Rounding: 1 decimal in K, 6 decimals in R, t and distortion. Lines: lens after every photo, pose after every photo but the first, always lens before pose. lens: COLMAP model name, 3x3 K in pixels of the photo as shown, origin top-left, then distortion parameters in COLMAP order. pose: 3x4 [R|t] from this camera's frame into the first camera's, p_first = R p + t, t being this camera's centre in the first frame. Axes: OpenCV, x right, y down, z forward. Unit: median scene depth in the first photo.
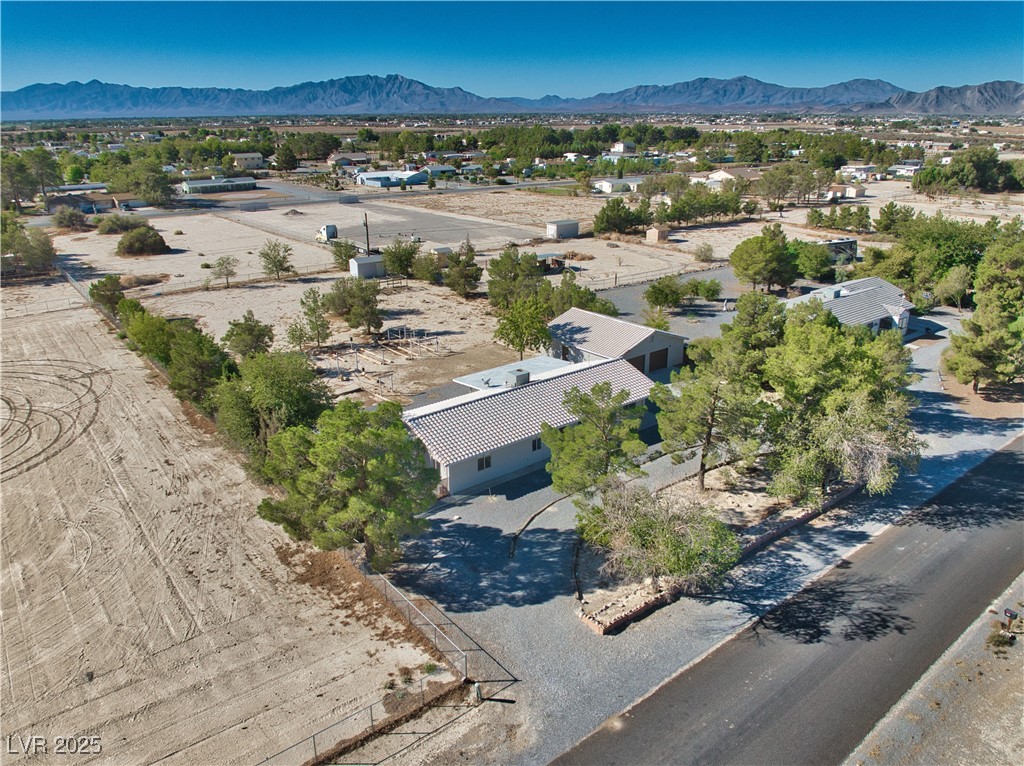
lens RADIAL K [[749.1, 0, 514.7], [0, 749.1, 381.5], [0, 0, 1]] dist [-0.035556, -0.011603]
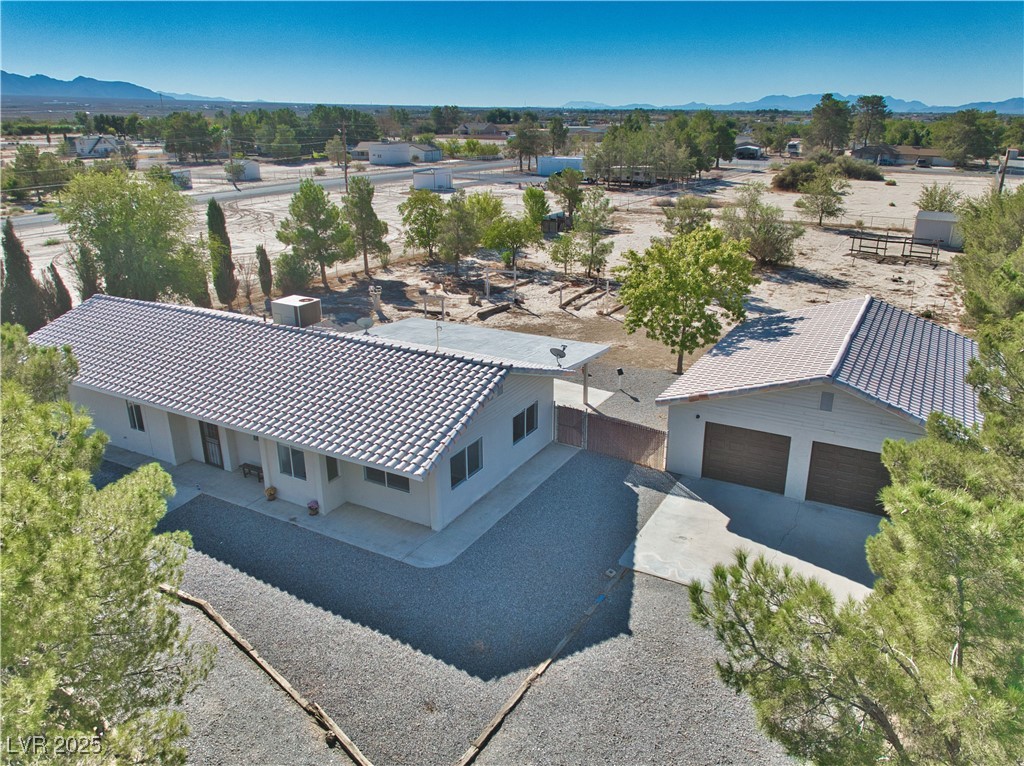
lens RADIAL K [[749.1, 0, 512.4], [0, 749.1, 389.6], [0, 0, 1]] dist [-0.035556, -0.011603]
pose [[0.361921, 0.328253, -0.872504, 0.330934], [-0.311889, 0.924653, 0.218498, -0.072484], [0.878486, 0.193045, 0.437030, 0.609668]]
